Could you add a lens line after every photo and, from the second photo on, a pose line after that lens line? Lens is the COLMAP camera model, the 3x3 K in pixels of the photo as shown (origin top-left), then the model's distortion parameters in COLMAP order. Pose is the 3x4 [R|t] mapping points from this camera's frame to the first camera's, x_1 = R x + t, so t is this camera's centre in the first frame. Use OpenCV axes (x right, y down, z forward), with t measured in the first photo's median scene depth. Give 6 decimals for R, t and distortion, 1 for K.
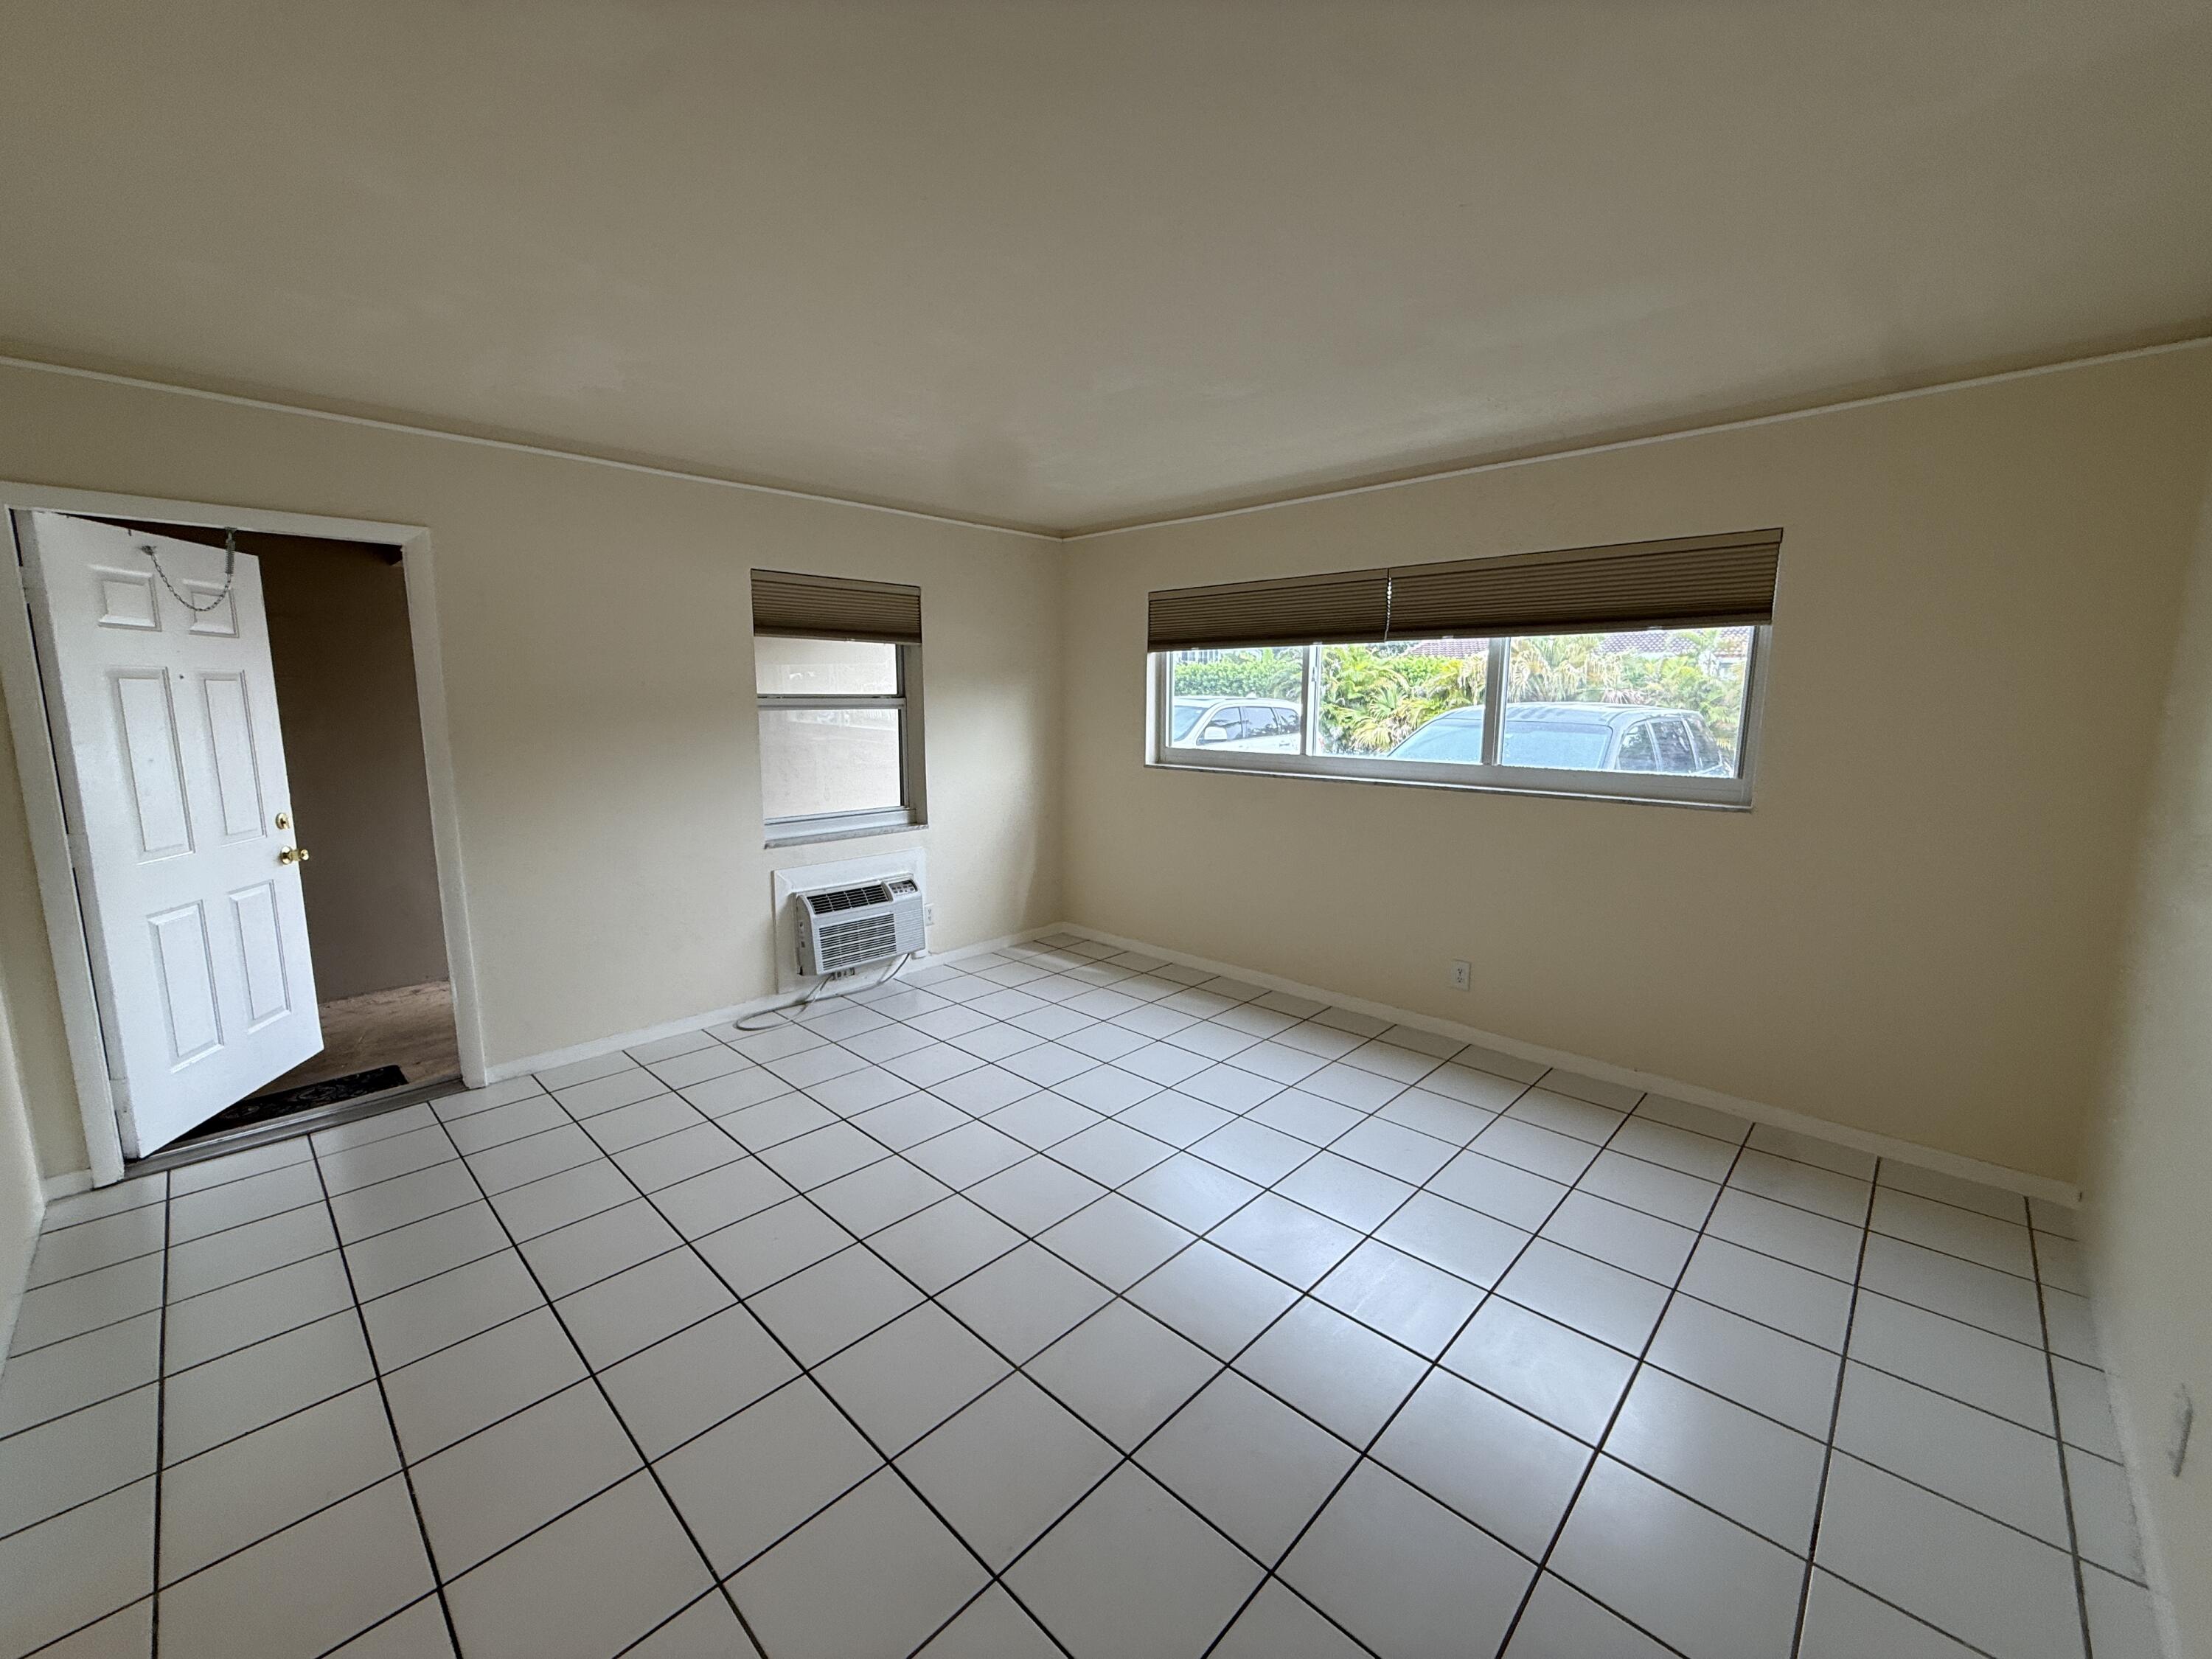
lens RADIAL K [[878.4, 0, 1101.4], [0, 878.4, 828.7], [0, 0, 1]] dist [-0.001356, 0.000043]
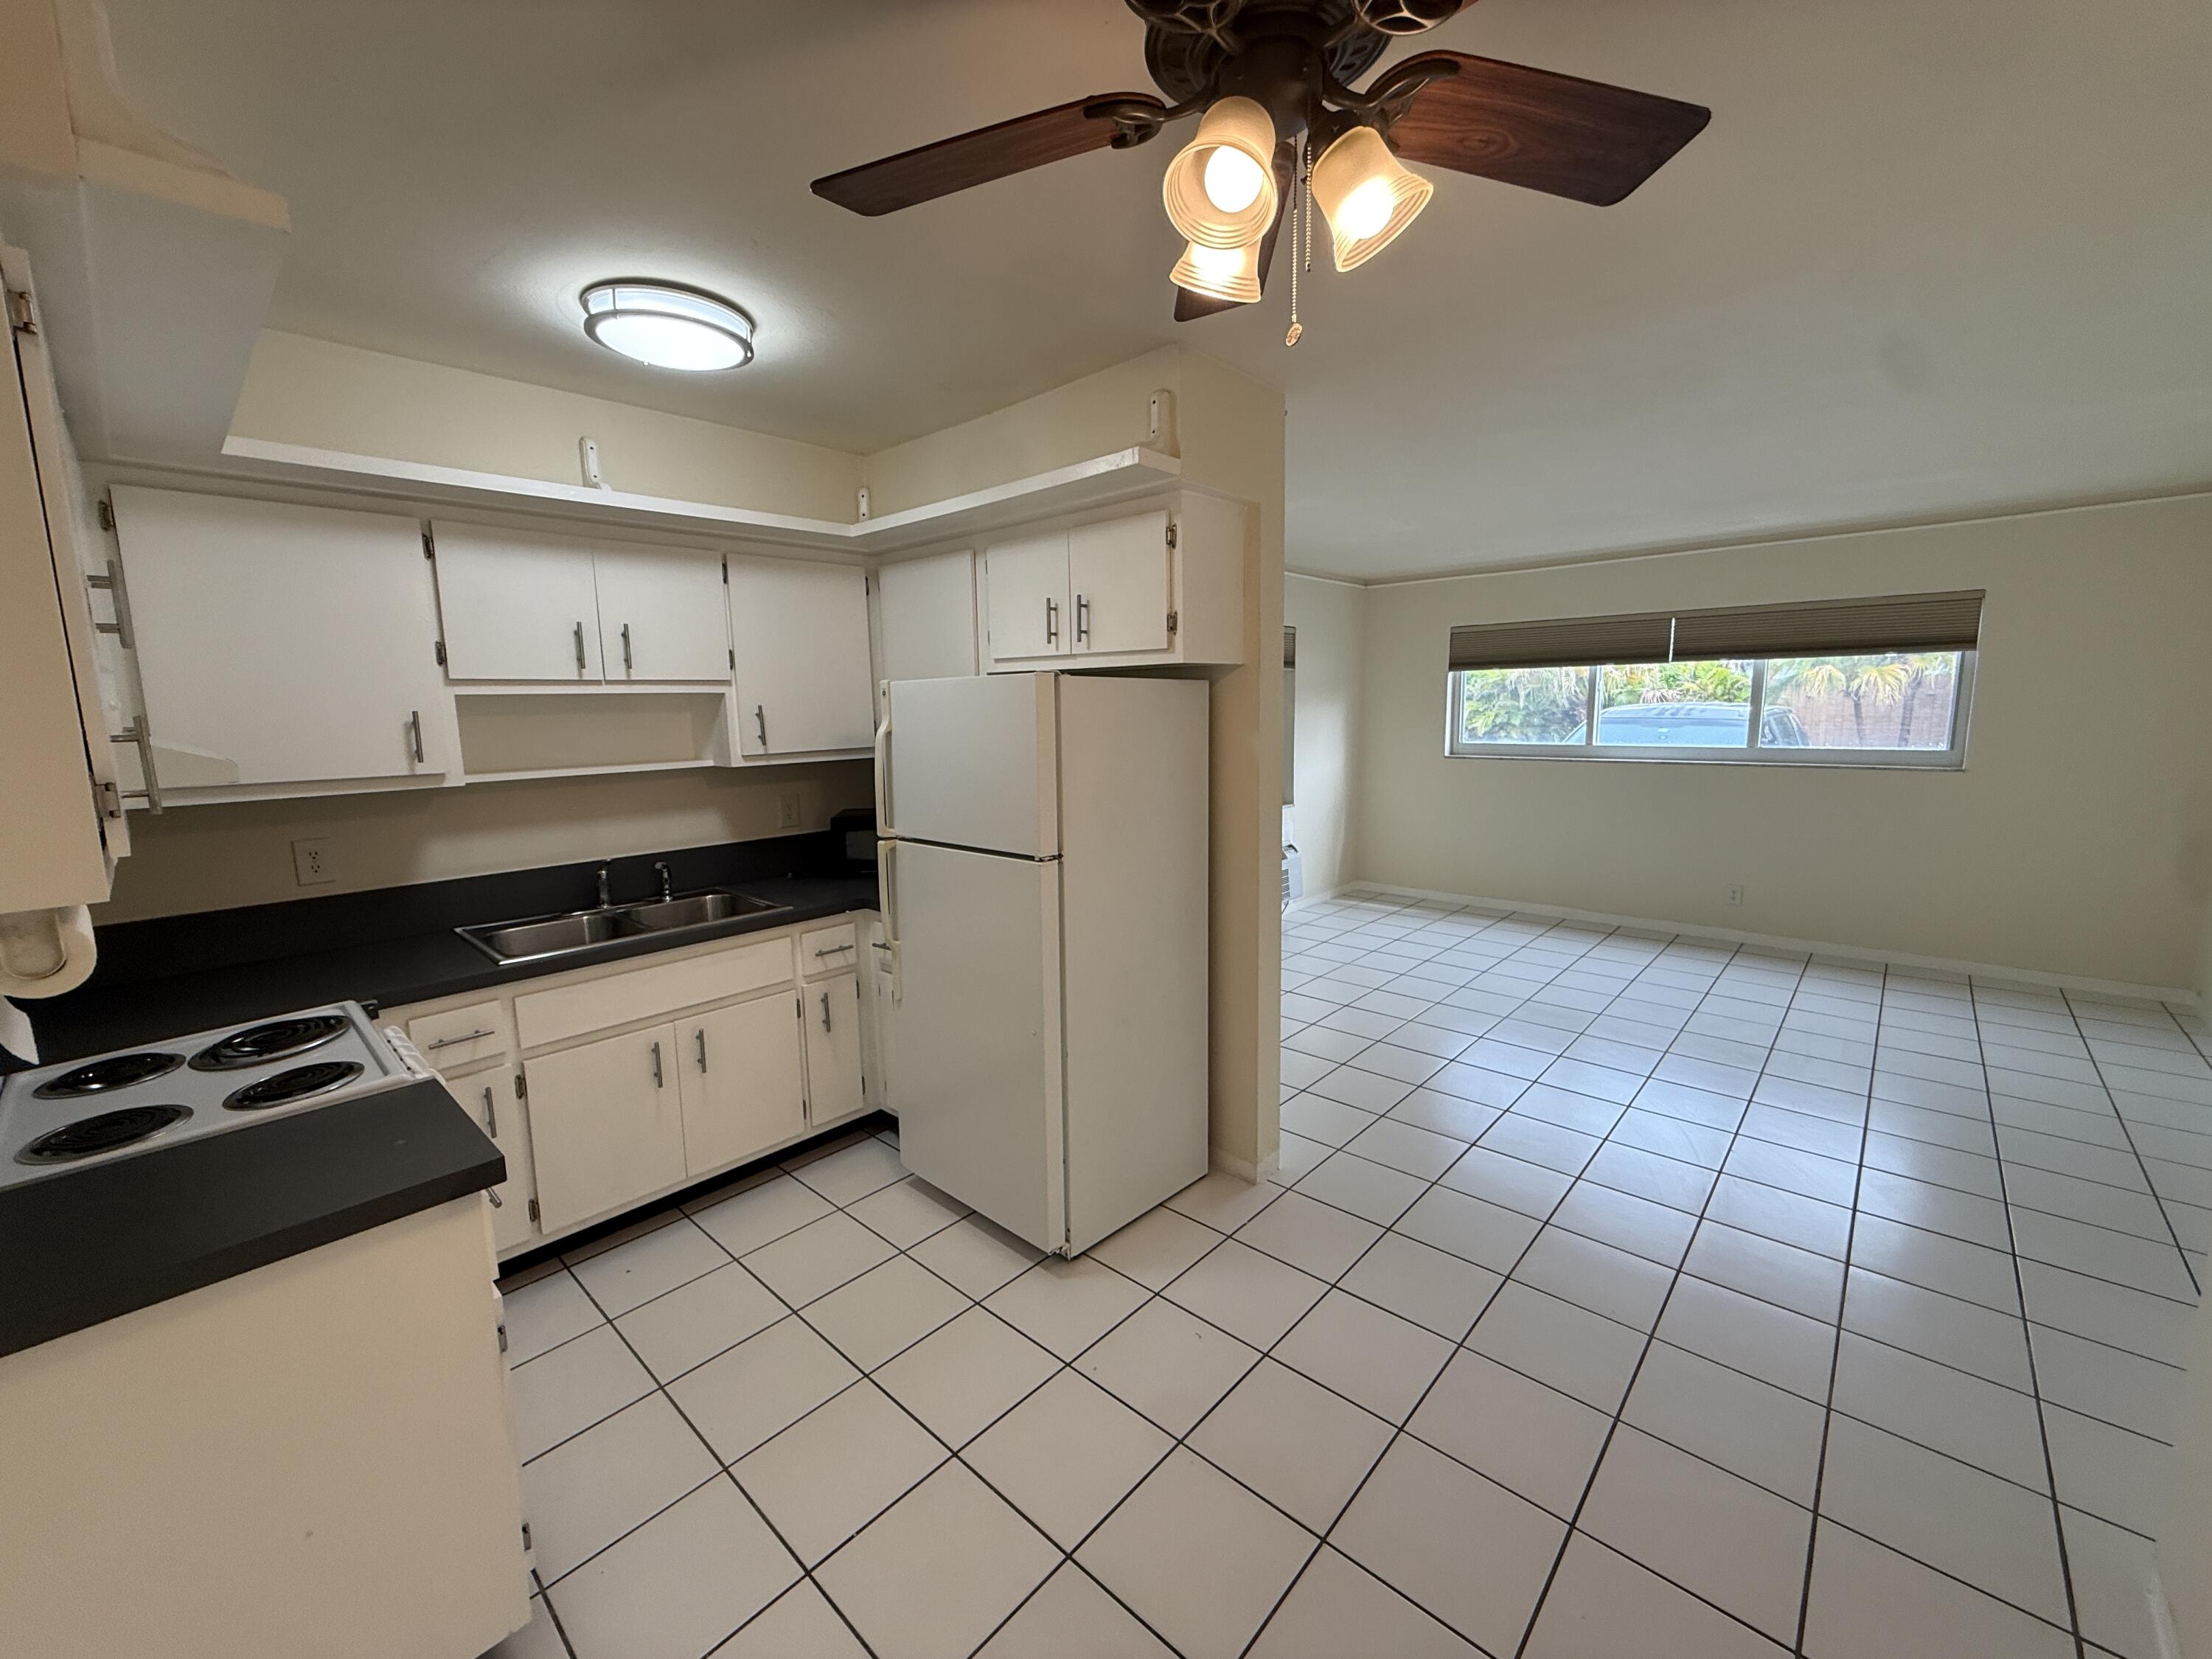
lens RADIAL K [[878.4, 0, 1101.4], [0, 878.4, 828.7], [0, 0, 1]] dist [-0.001356, 0.000043]
pose [[0.999172, -0.025090, 0.032040, -0.591018], [0.025391, 0.999637, -0.009016, 0.040697], [-0.031803, 0.009822, 0.999446, -0.352196]]
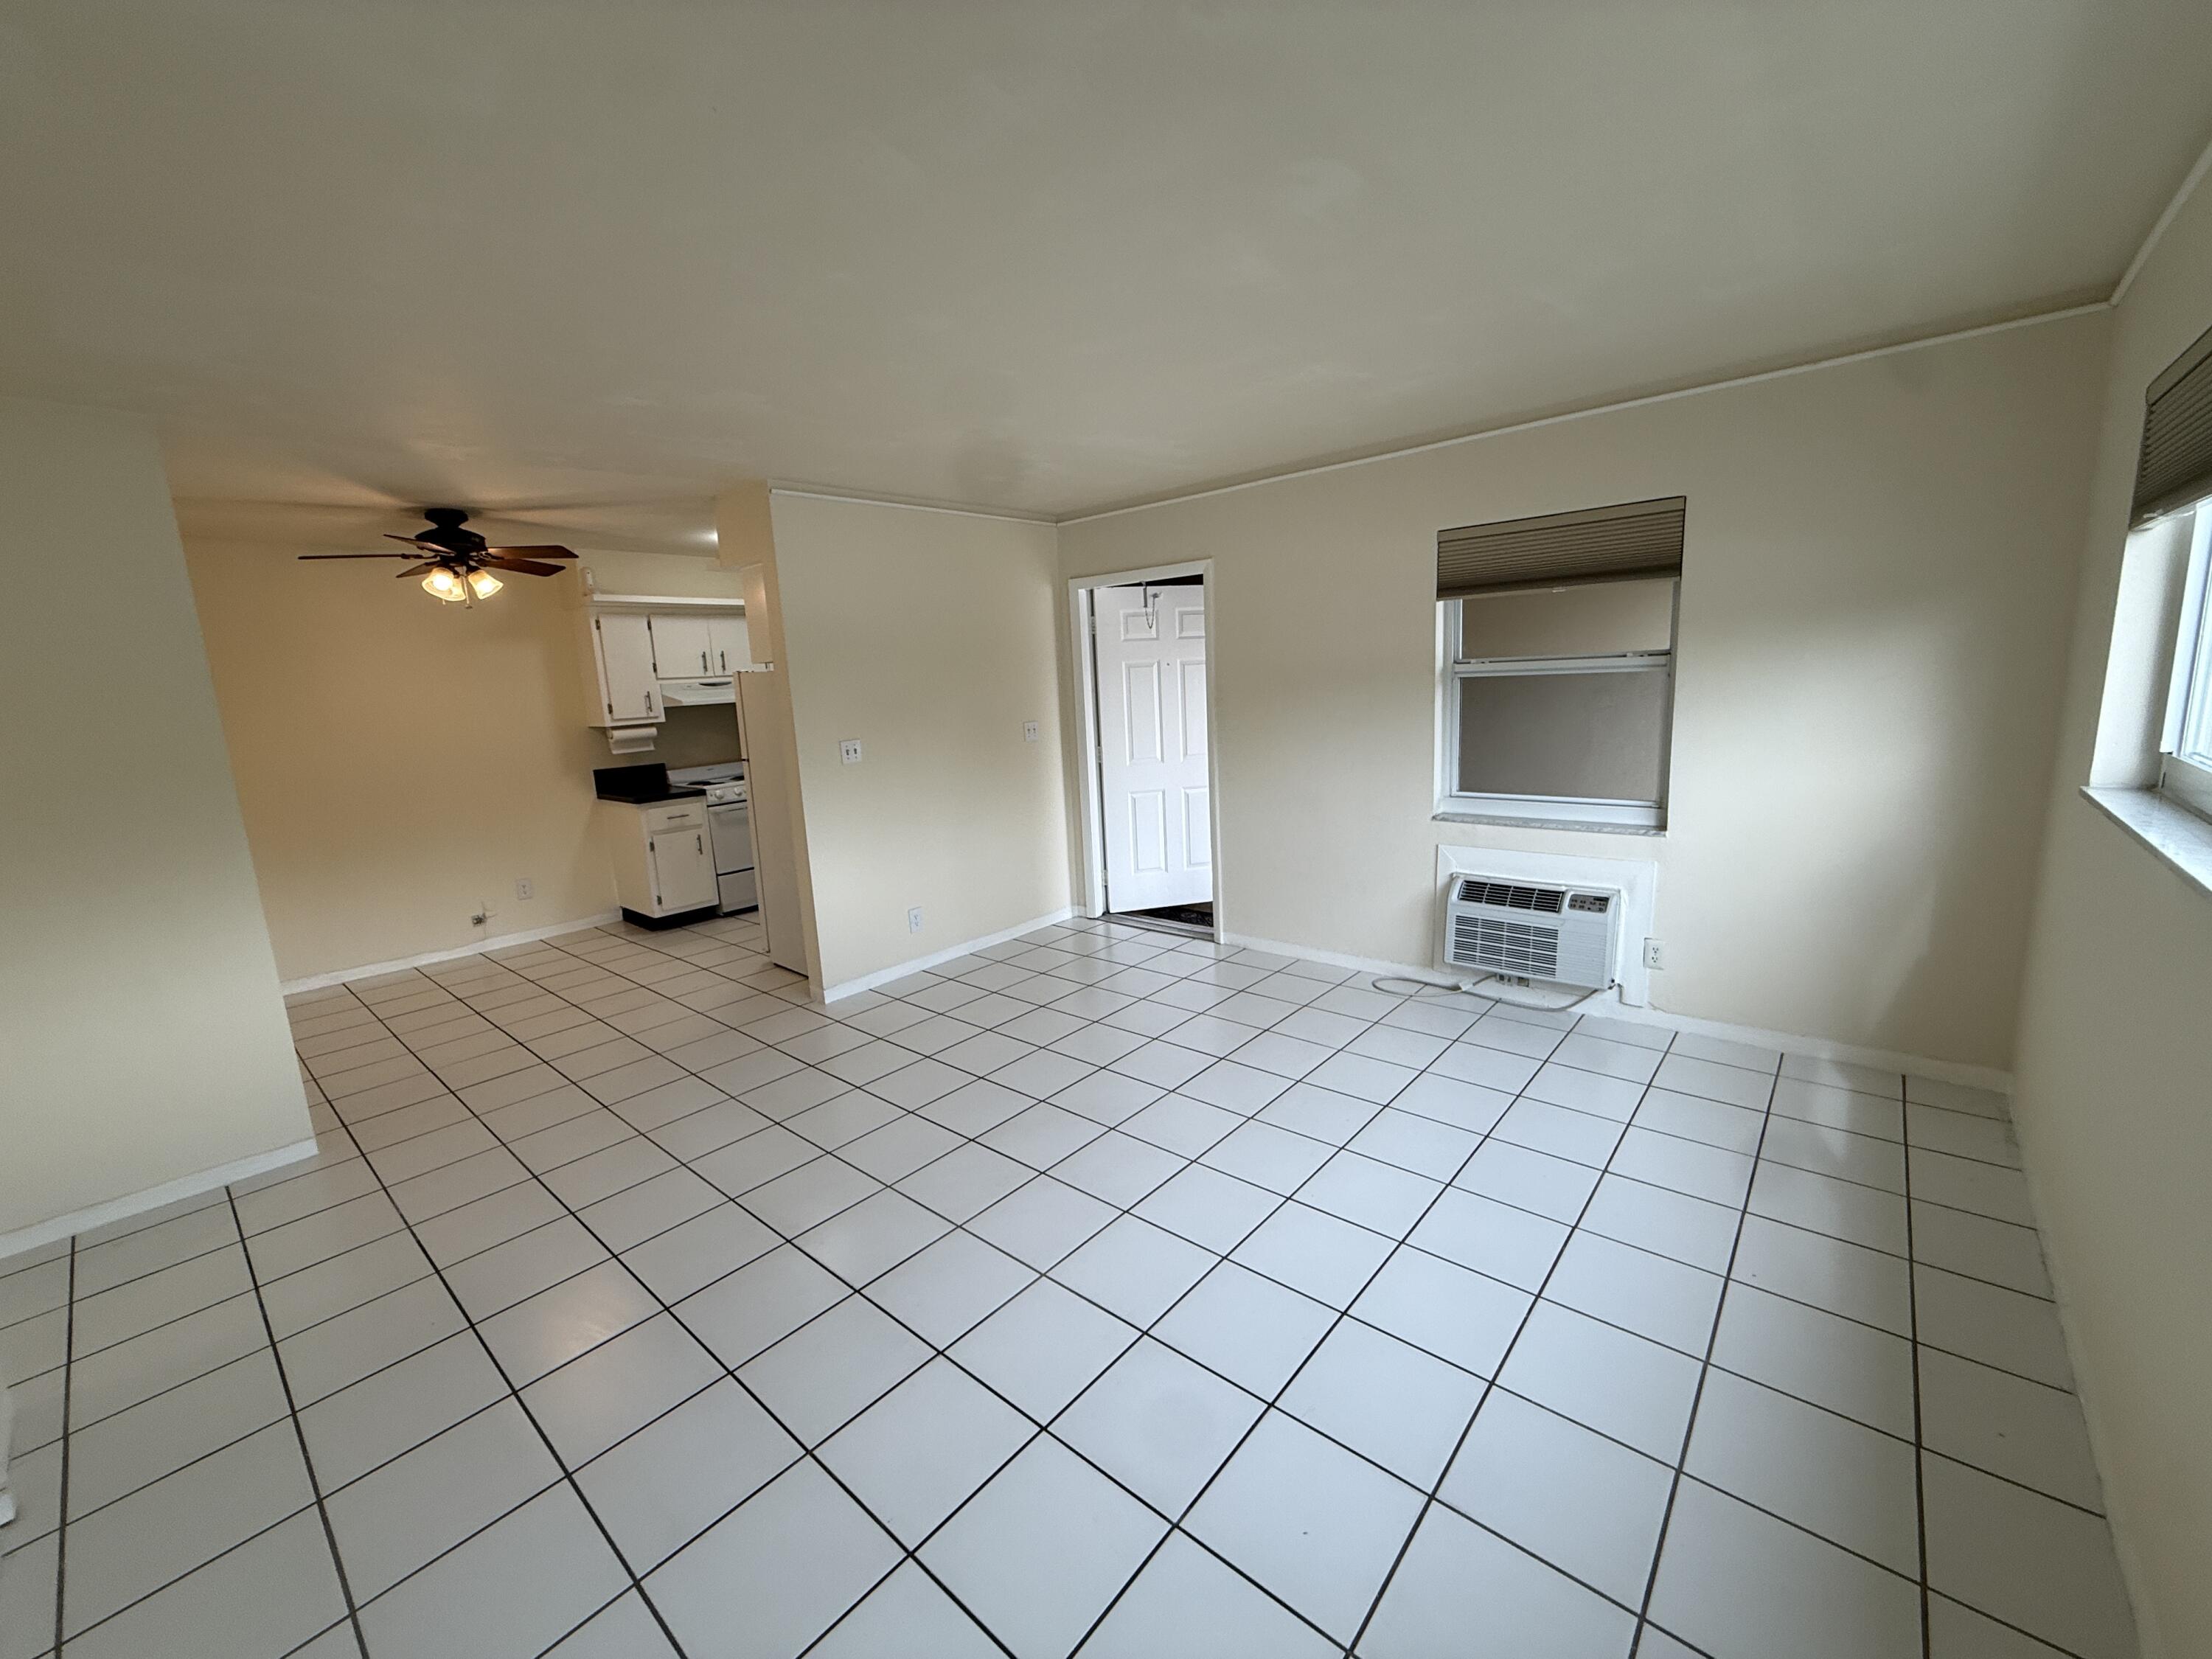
lens RADIAL K [[878.4, 0, 1101.4], [0, 878.4, 828.7], [0, 0, 1]] dist [-0.001356, 0.000043]
pose [[0.045663, 0.164594, -0.985304, 0.543741], [-0.101116, 0.982028, 0.159361, -0.083076], [0.993826, 0.092353, 0.061486, 0.553544]]
